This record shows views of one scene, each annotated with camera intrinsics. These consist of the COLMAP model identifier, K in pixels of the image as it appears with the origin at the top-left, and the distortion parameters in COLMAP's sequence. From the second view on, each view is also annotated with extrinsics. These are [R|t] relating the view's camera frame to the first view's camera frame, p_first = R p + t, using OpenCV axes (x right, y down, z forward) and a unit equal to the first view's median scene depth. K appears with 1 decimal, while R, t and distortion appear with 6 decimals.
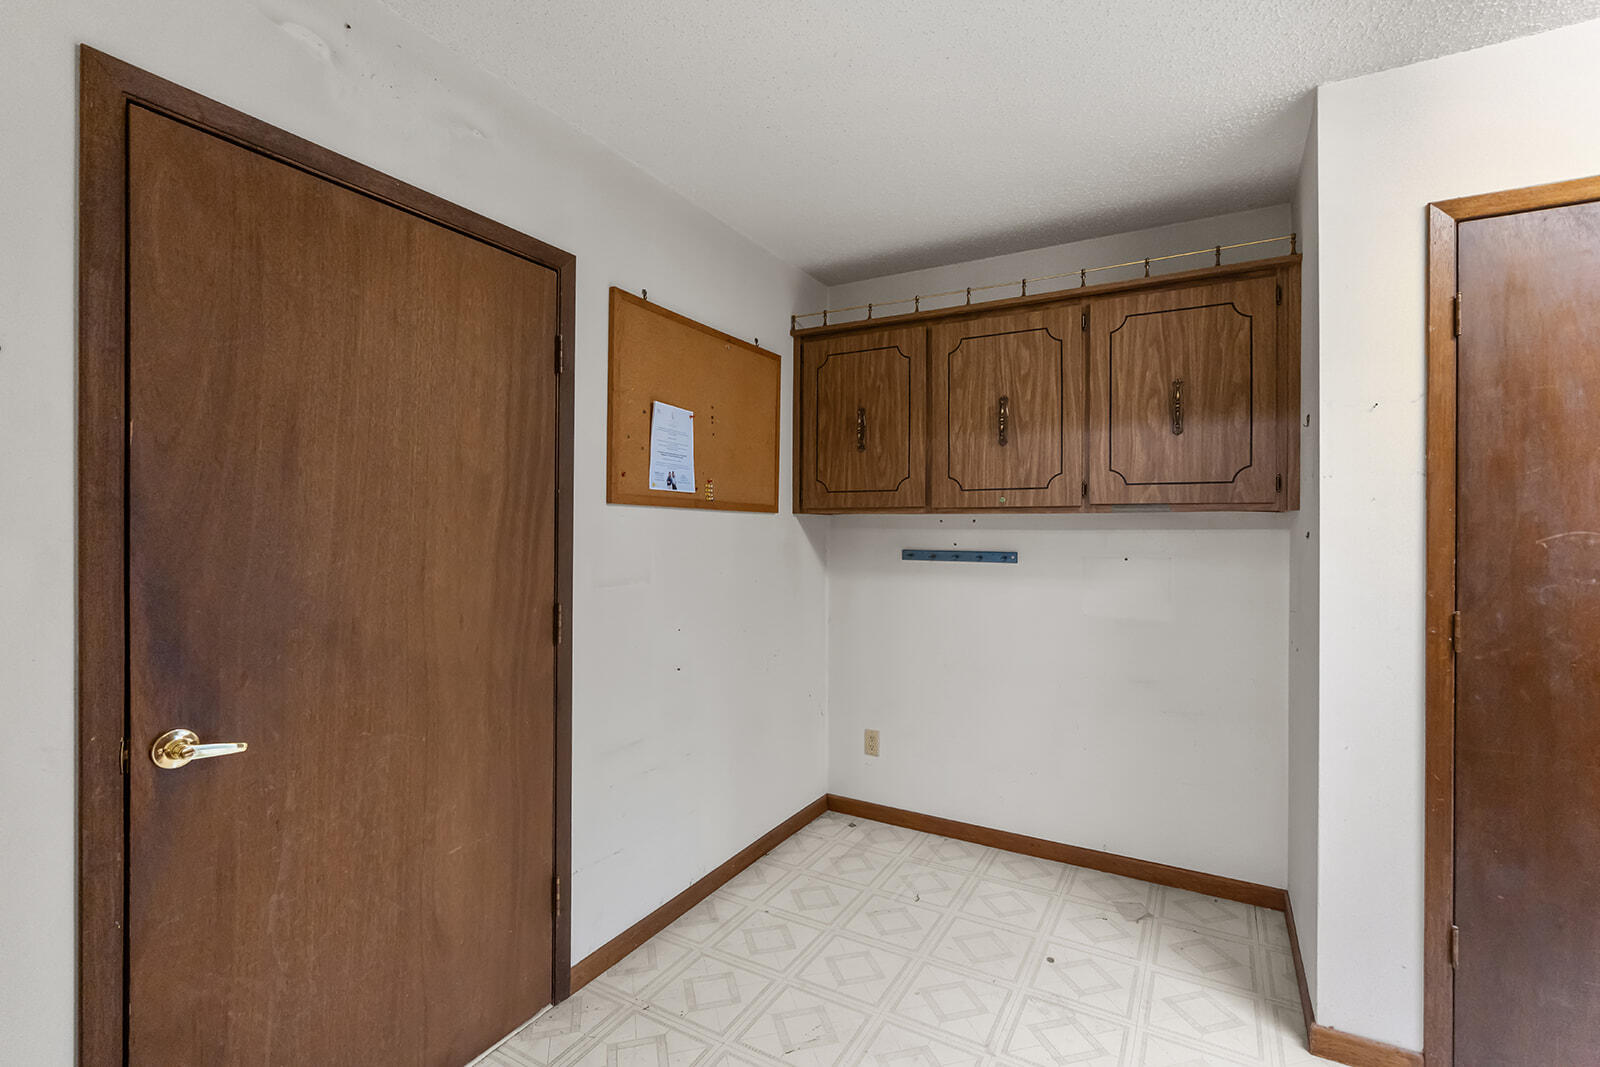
lens RADIAL K [[736.3, 0, 797.4], [0, 736.3, 532.8], [0, 0, 1]] dist [0.000743, 0.000528]
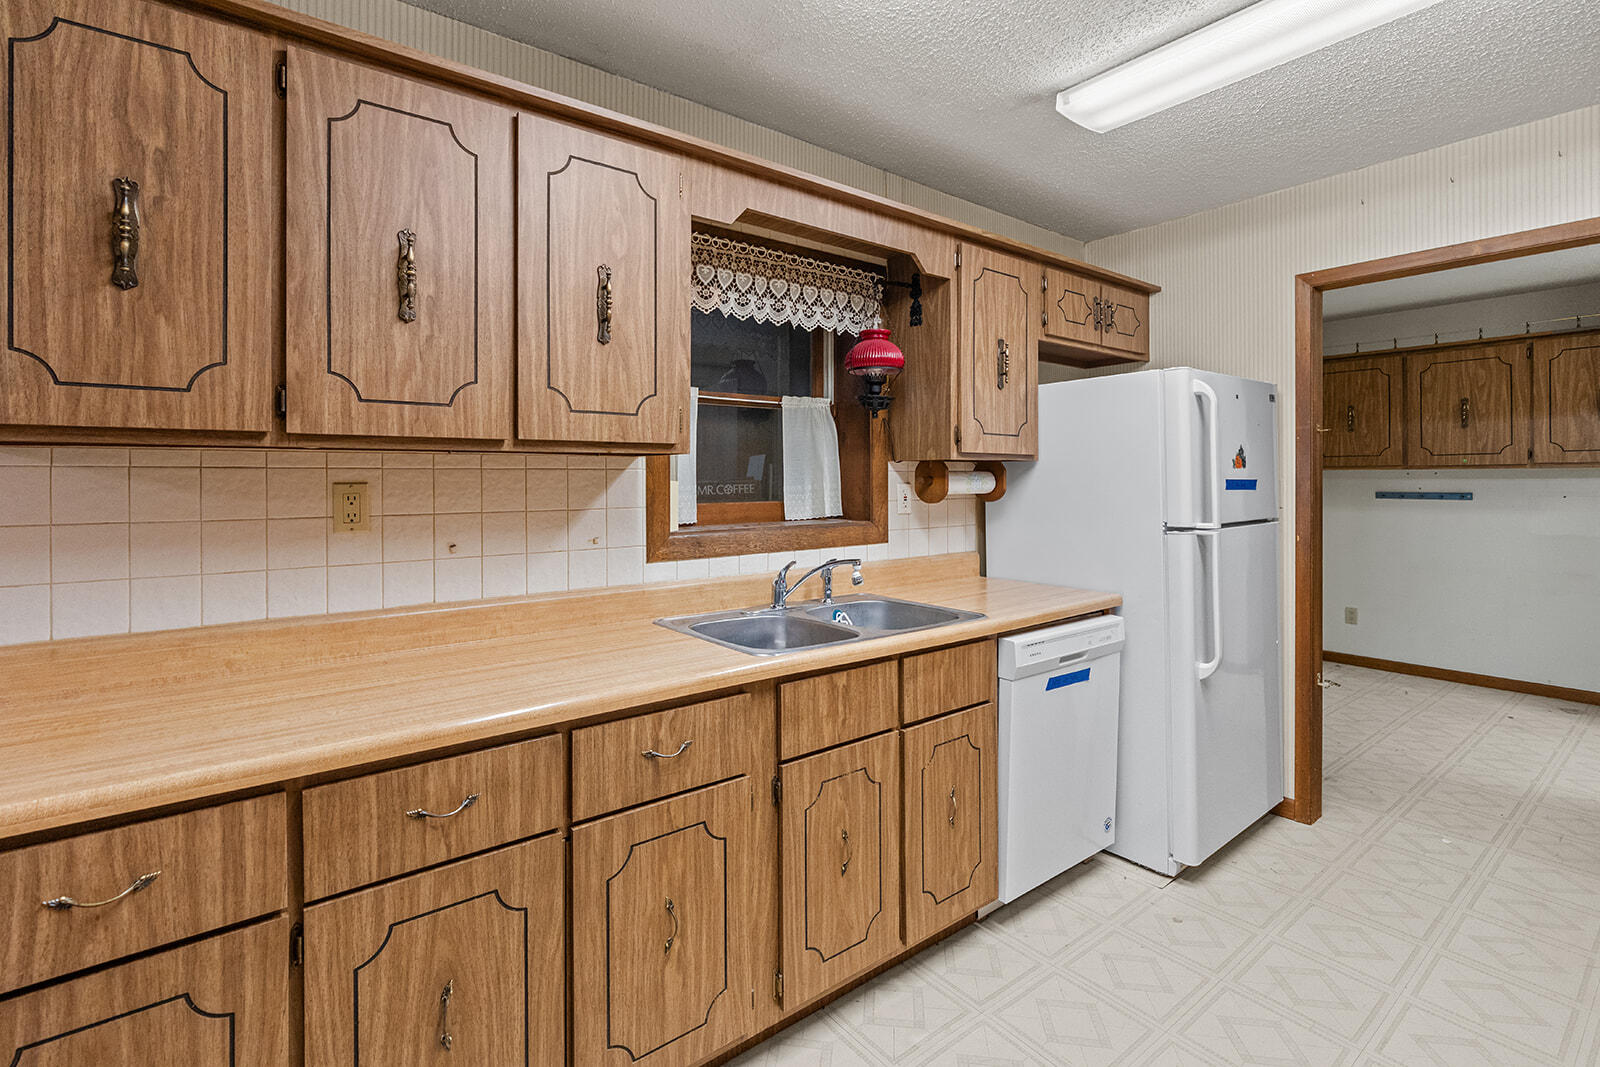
lens RADIAL K [[736.3, 0, 792.3], [0, 736.3, 480.9], [0, 0, 1]] dist [0.000743, 0.000528]
pose [[0.920892, -0.007191, -0.389753, -0.471472], [0.005861, 0.999972, -0.004602, -0.000785], [0.389775, 0.001953, 0.920908, -1.123815]]
